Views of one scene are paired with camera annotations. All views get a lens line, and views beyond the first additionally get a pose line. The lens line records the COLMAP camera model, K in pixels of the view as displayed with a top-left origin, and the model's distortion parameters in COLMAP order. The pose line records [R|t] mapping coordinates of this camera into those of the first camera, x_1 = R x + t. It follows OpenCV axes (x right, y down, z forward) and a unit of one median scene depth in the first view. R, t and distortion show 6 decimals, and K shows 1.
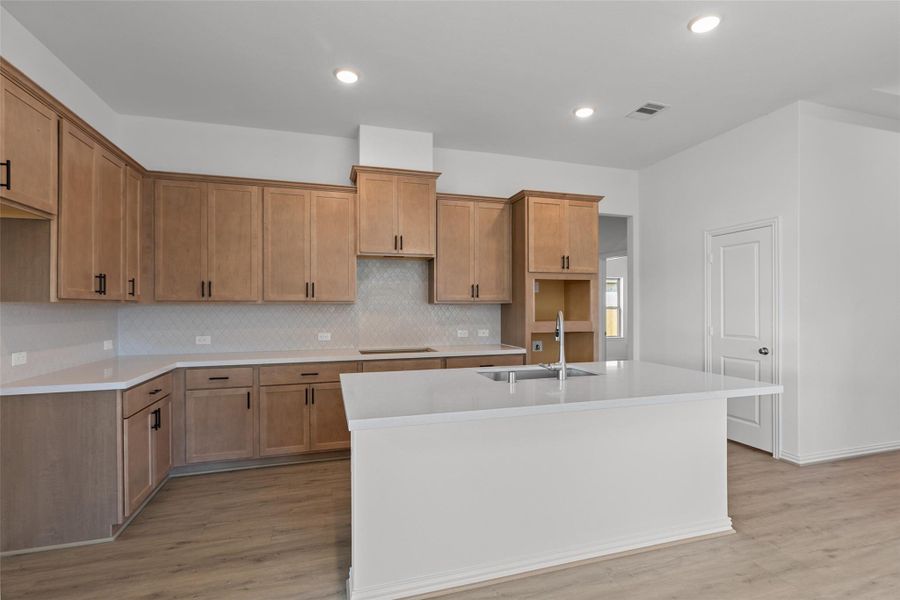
lens RADIAL K [[421.2, 0, 451.3], [0, 421.2, 305.8], [0, 0, 1]] dist [-0.005818, -0.000438]
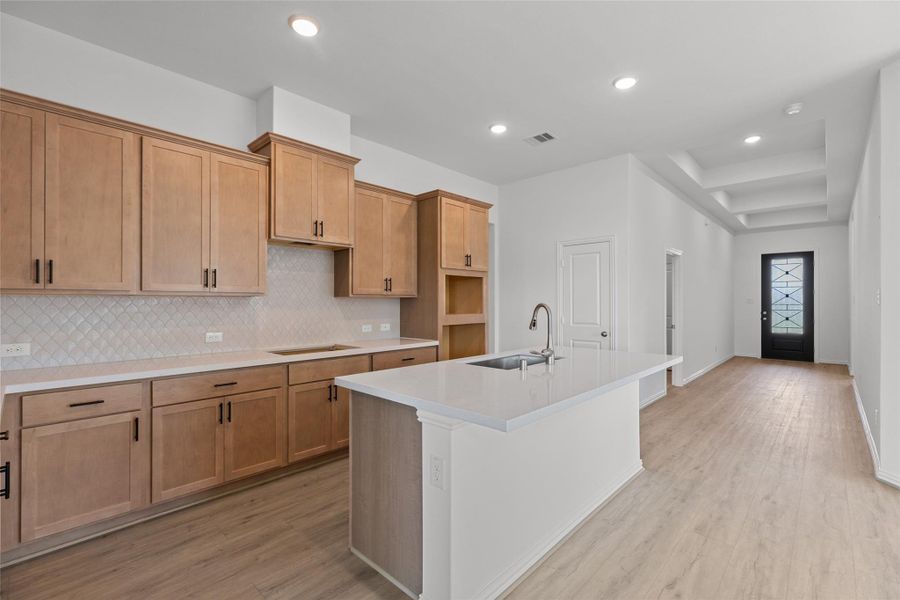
lens RADIAL K [[401.0, 0, 447.4], [0, 401.0, 299.4], [0, 0, 1]] dist [0.001608, -0.000103]
pose [[0.869413, 0.005395, 0.494056, -0.317344], [-0.001830, 0.999969, -0.007698, 0.007127], [-0.494083, 0.005789, 0.869396, 0.126231]]
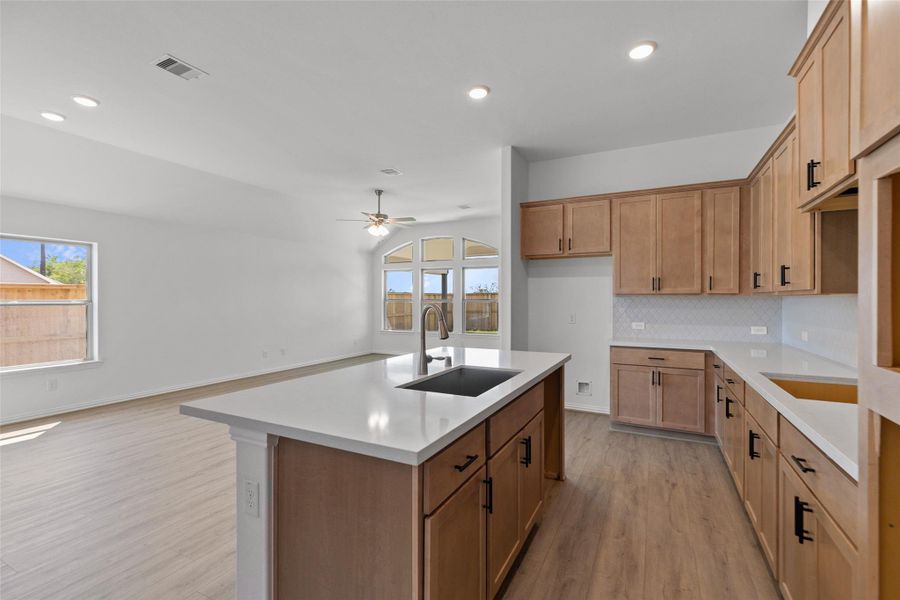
lens RADIAL K [[401.0, 0, 447.4], [0, 401.0, 299.4], [0, 0, 1]] dist [0.001608, -0.000103]
pose [[-0.694945, 0.005406, -0.719042, 0.552509], [0.001736, 0.999981, 0.005841, -0.002132], [0.719061, 0.002811, -0.694942, 1.049170]]
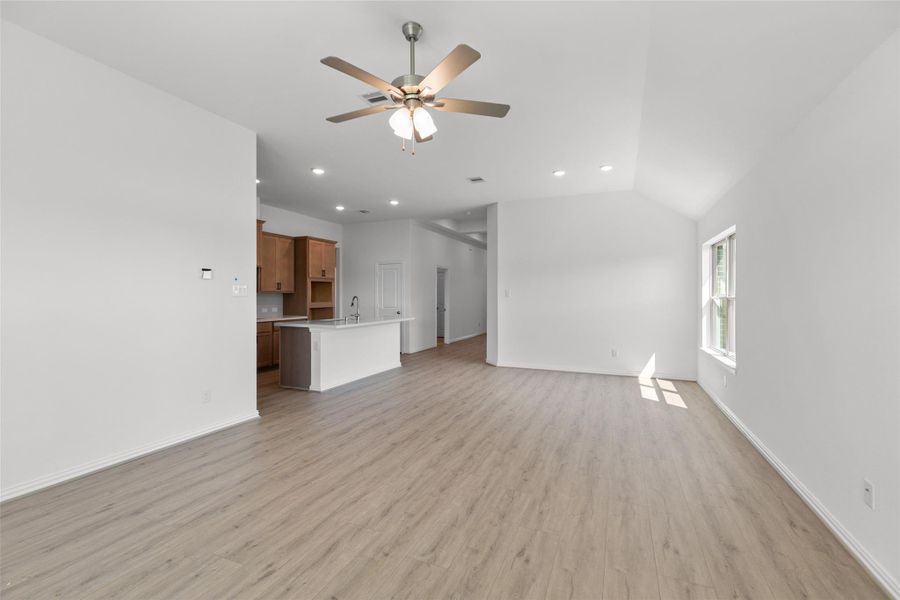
lens RADIAL K [[406.2, 0, 448.2], [0, 406.2, 296.1], [0, 0, 1]] dist [0.000050, -0.000039]
pose [[0.639415, 0.003208, 0.768855, -0.921962], [-0.001609, 0.999995, -0.002834, 0.013067], [-0.768860, 0.000575, 0.639416, -0.775658]]
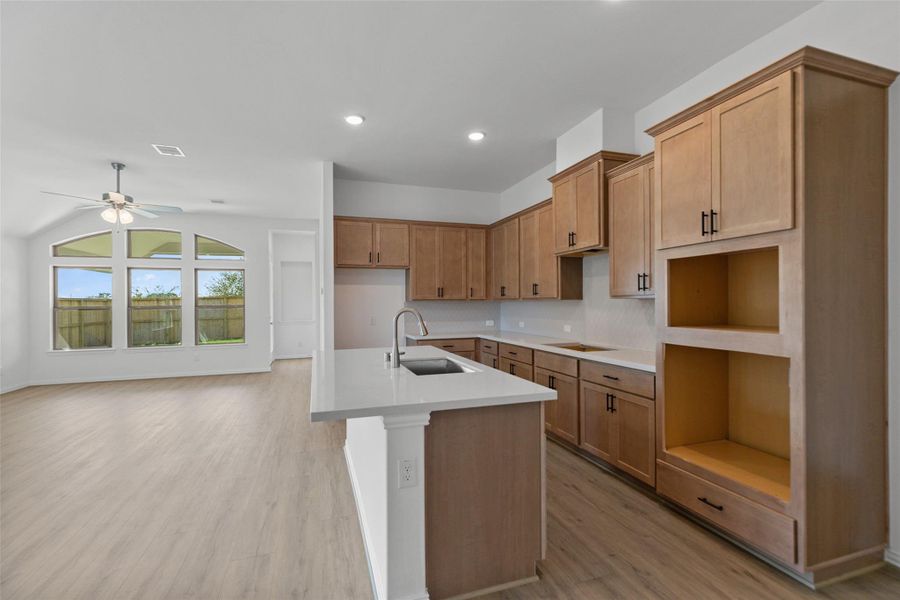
lens RADIAL K [[401.0, 0, 447.4], [0, 401.0, 299.4], [0, 0, 1]] dist [0.001608, -0.000103]
pose [[0.029982, -0.005679, -0.999534, 0.850469], [0.005912, 0.999967, -0.005504, -0.001850], [0.999533, -0.005744, 0.030014, 0.690988]]
